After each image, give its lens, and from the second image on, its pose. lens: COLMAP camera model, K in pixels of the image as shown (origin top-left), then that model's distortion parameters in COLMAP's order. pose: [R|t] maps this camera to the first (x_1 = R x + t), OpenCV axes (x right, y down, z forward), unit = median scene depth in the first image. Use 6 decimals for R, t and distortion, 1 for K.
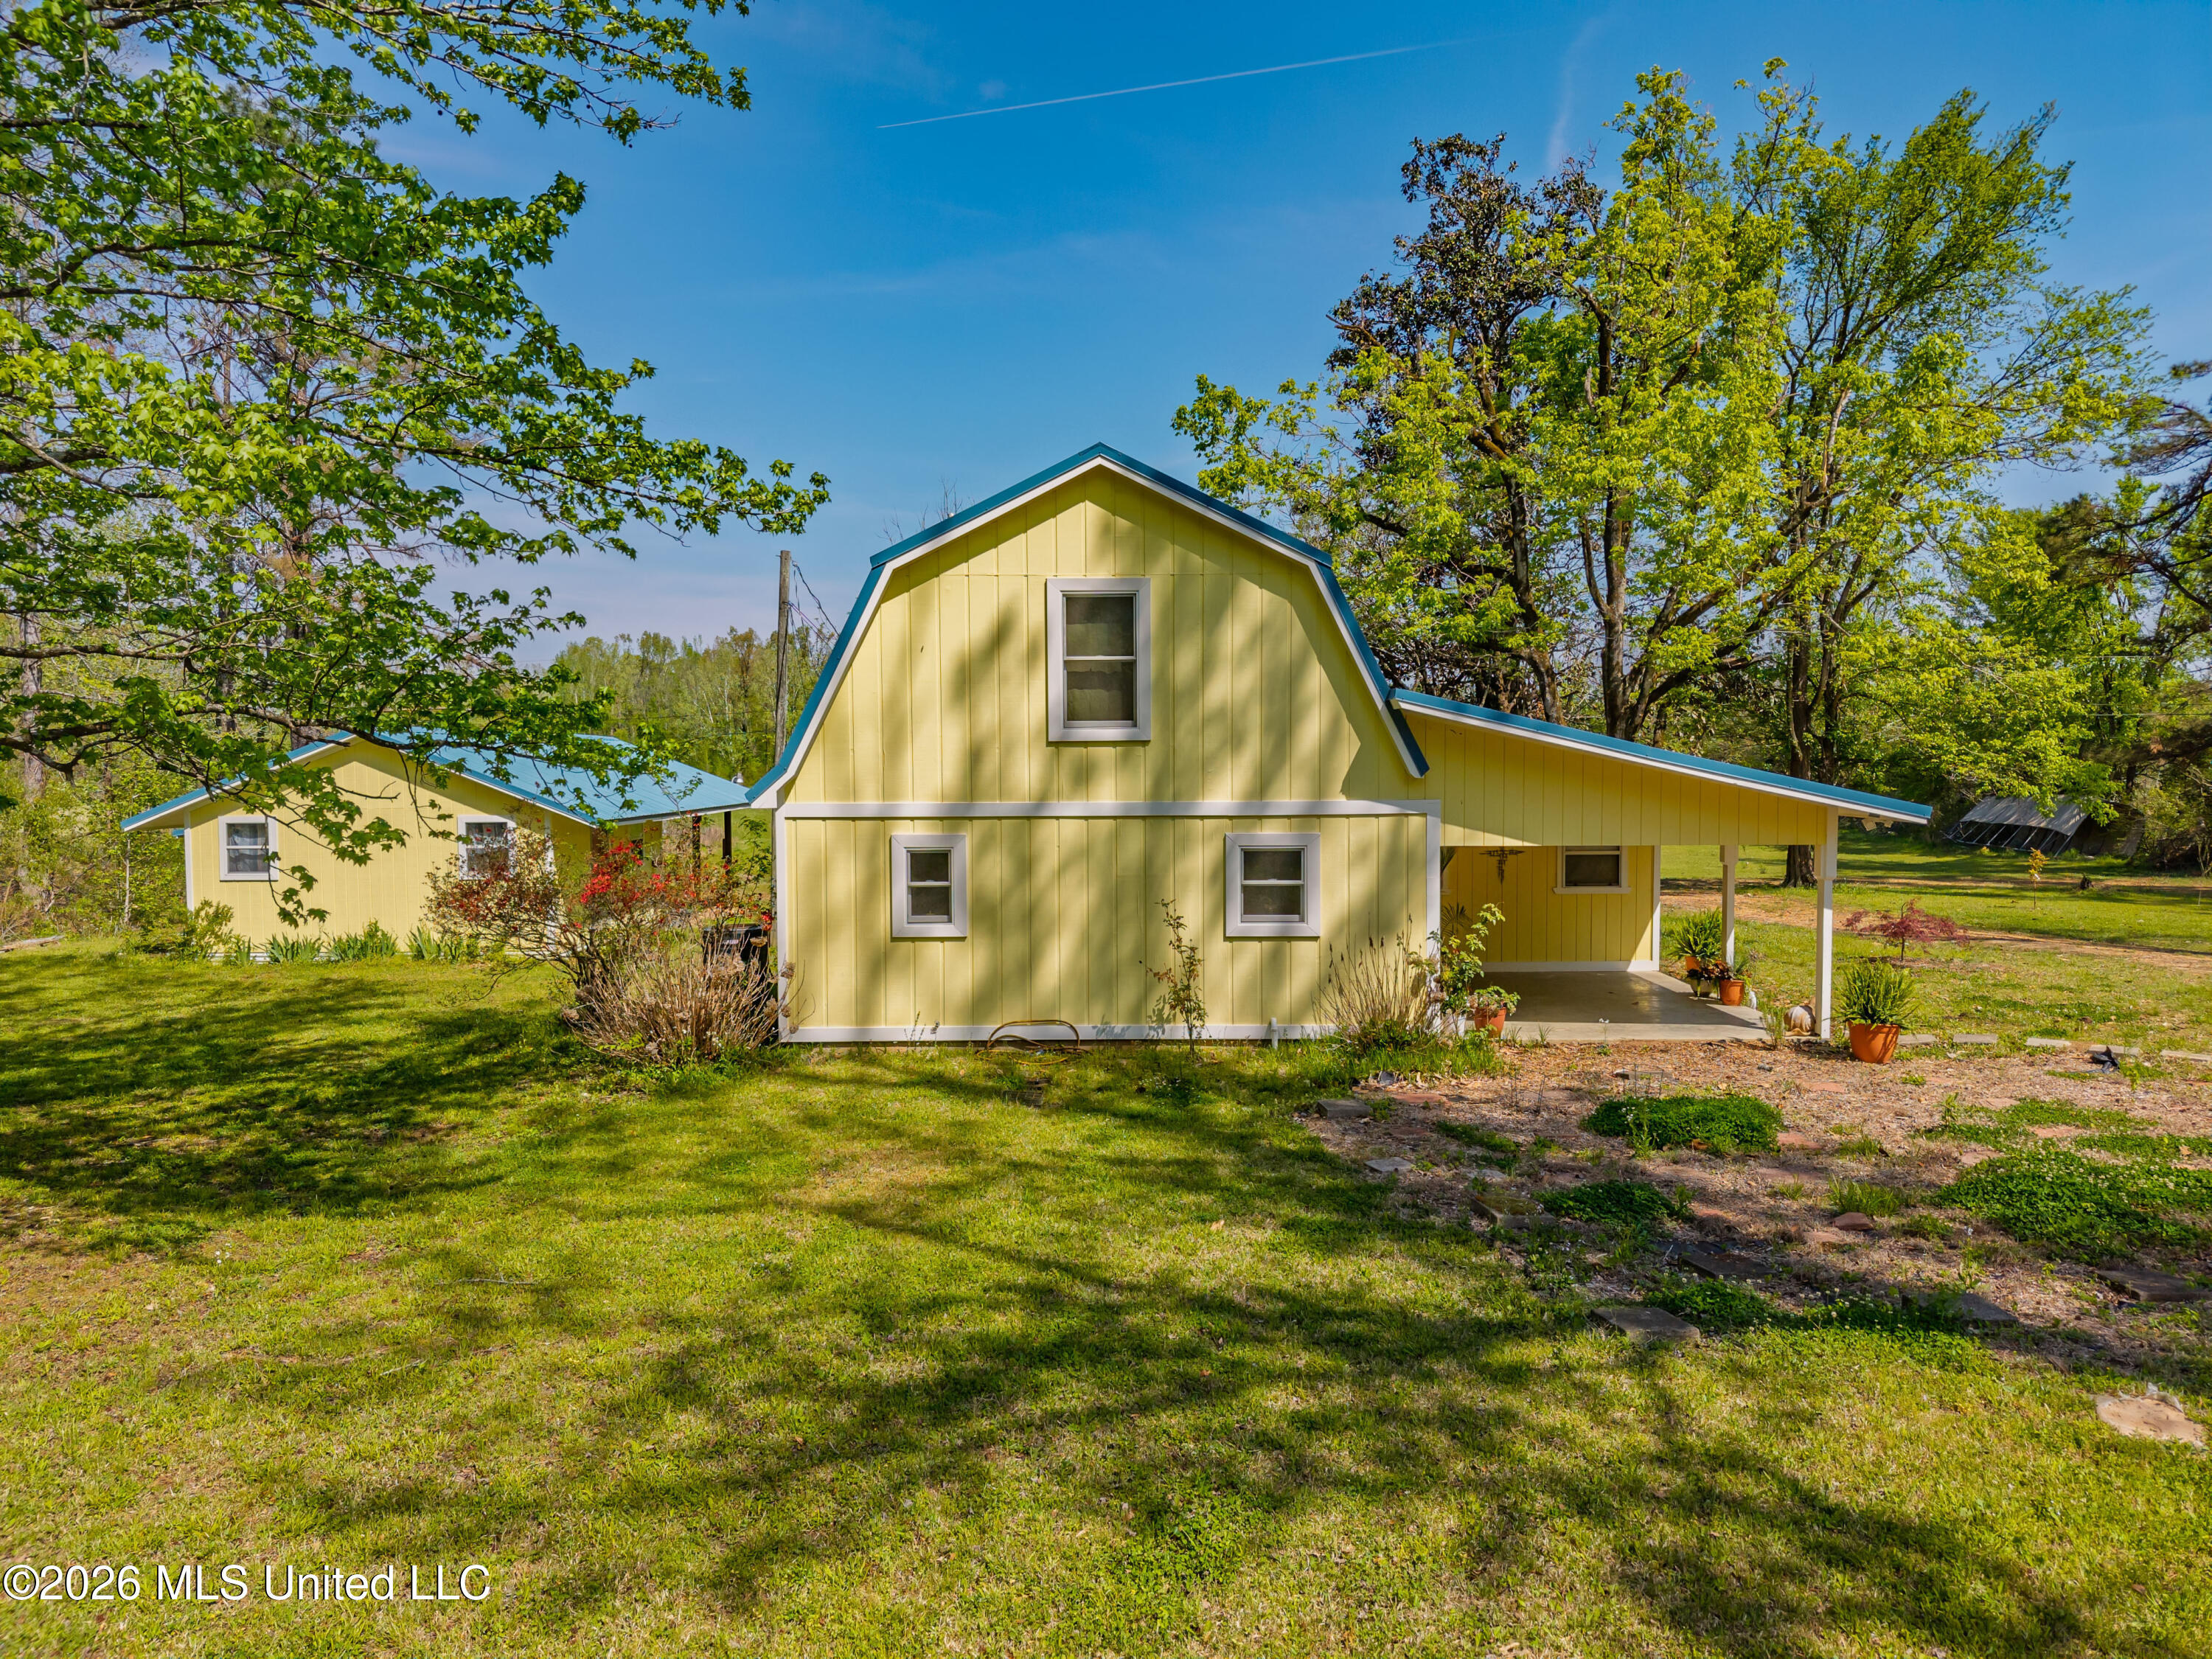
lens RADIAL K [[1513.1, 0, 1106.0], [0, 1513.1, 829.5], [0, 0, 1]] dist [0.011344, -0.004085]
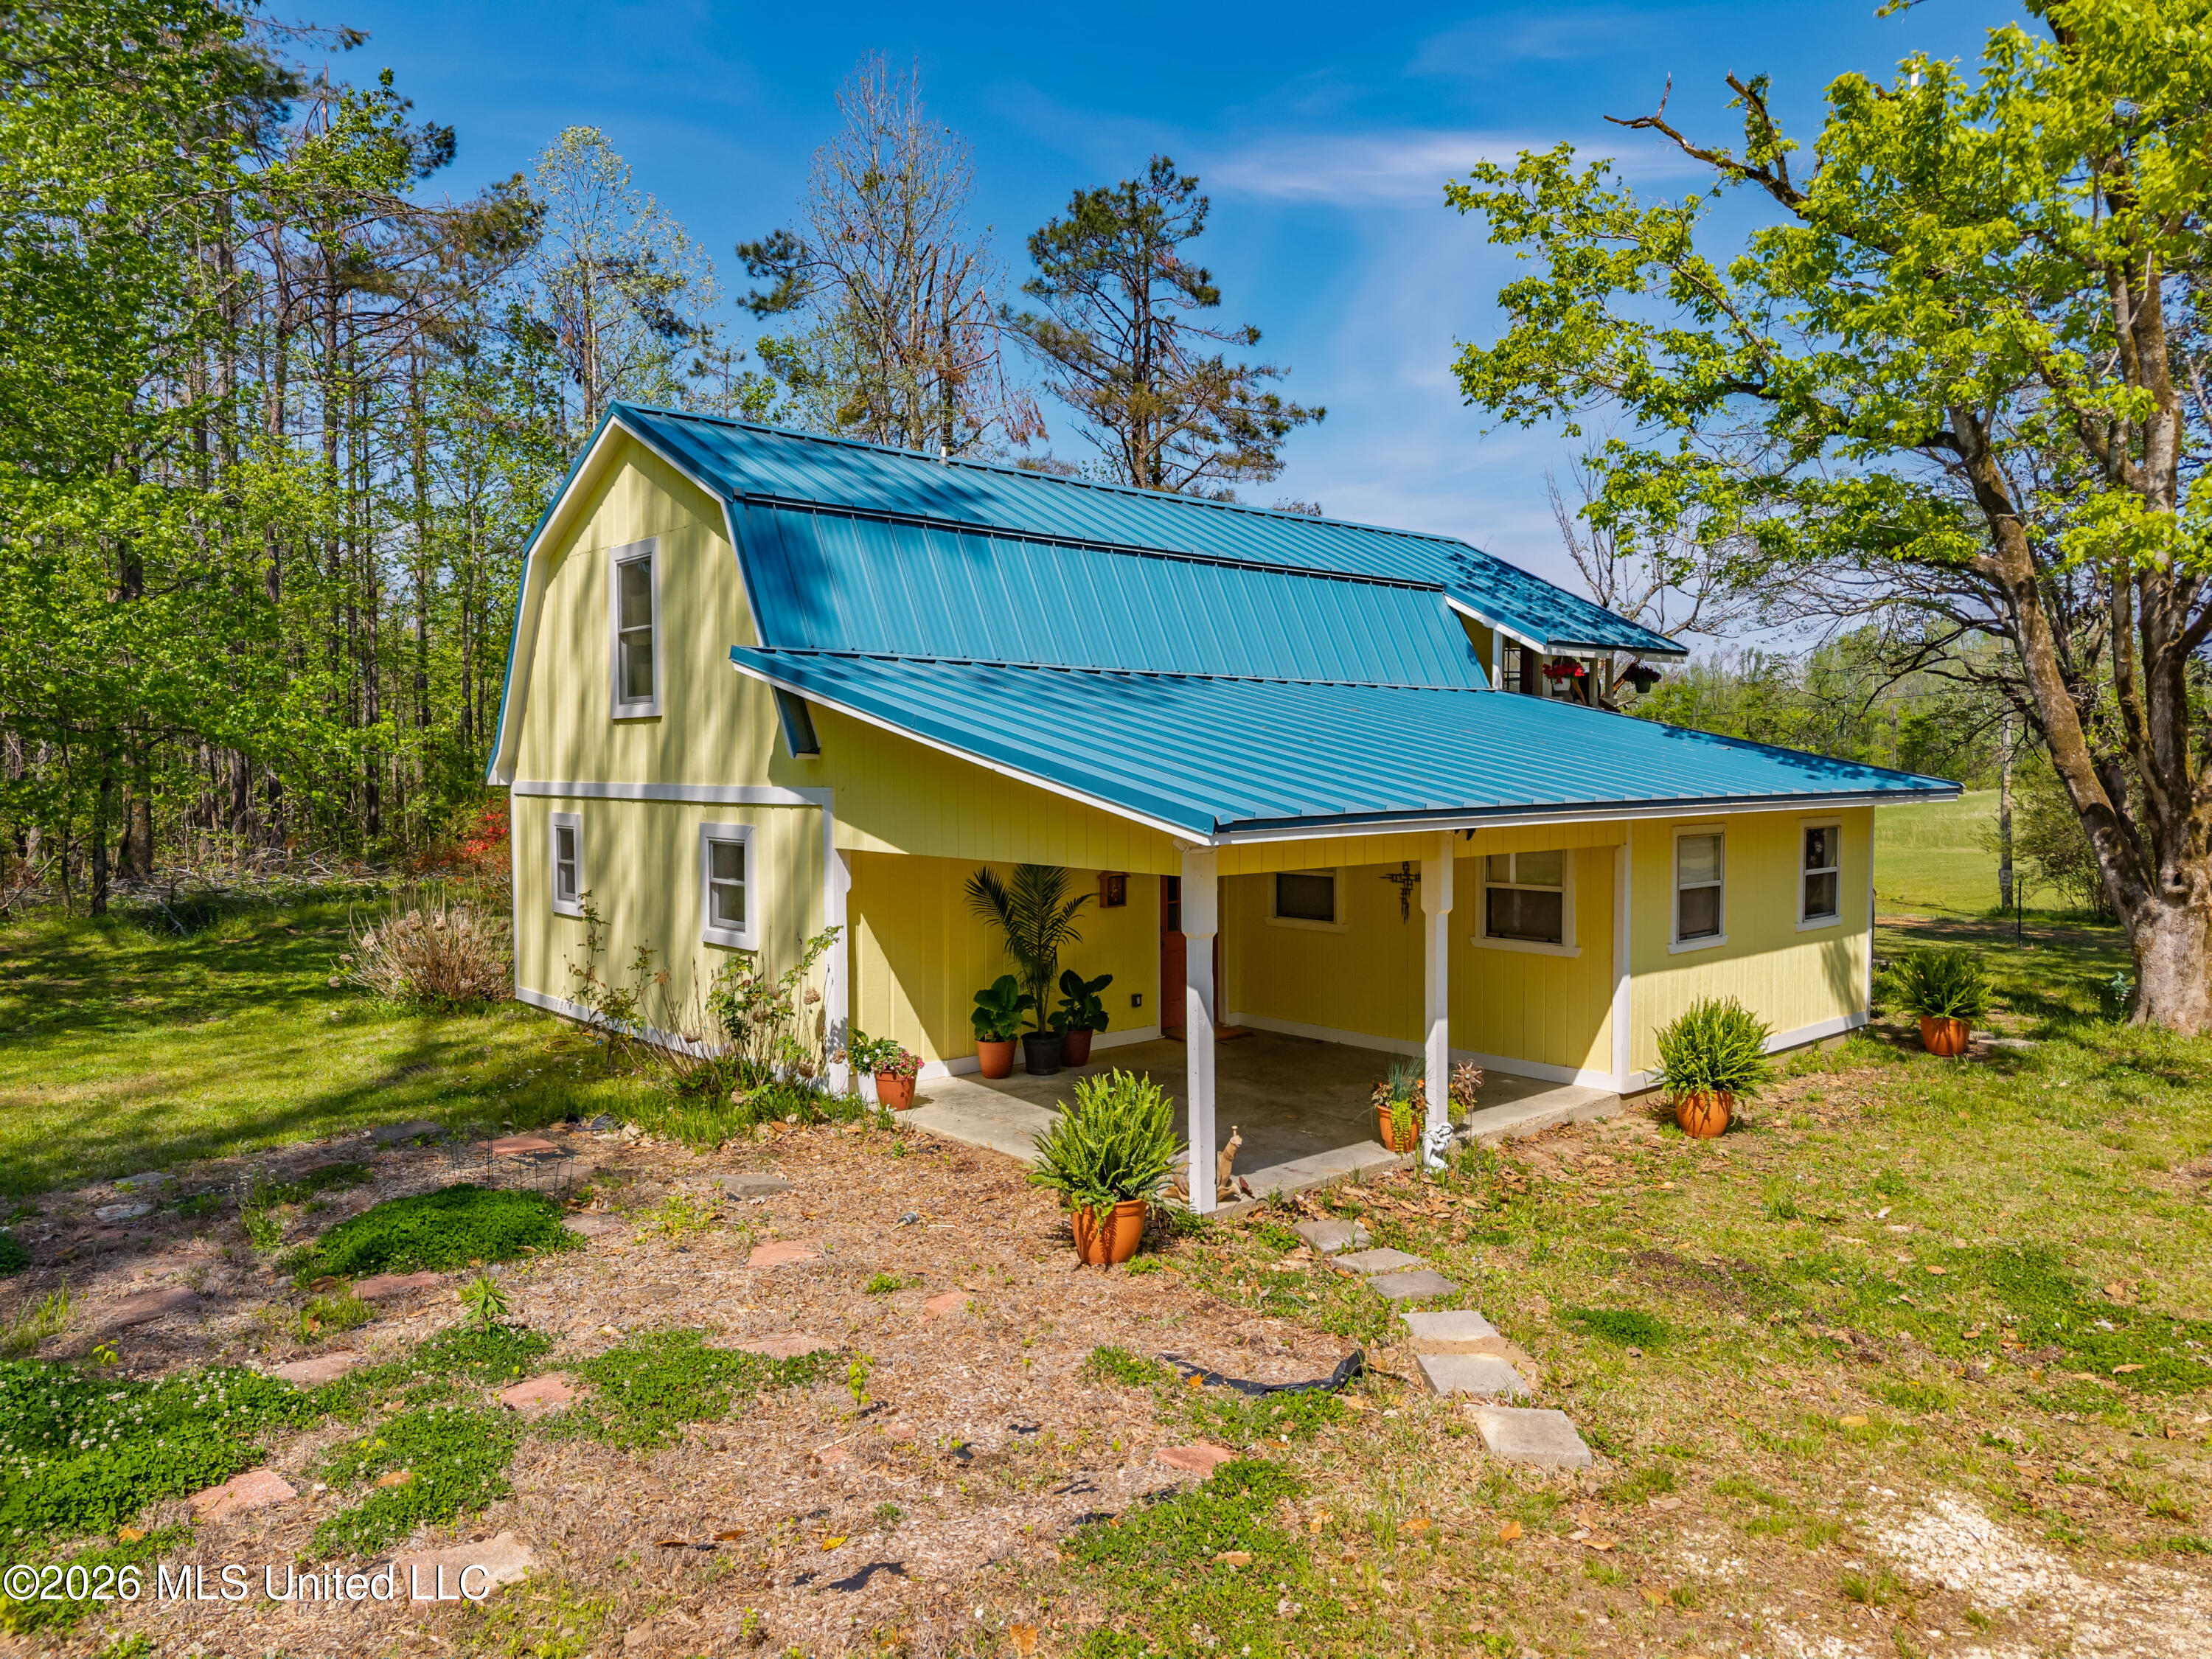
lens RADIAL K [[1513.1, 0, 1106.0], [0, 1513.1, 829.5], [0, 0, 1]] dist [0.011344, -0.004085]
pose [[0.636010, 0.038157, -0.770737, 0.899451], [-0.039426, 0.999079, 0.016927, -0.016880], [0.770673, 0.019621, 0.636929, 0.625758]]
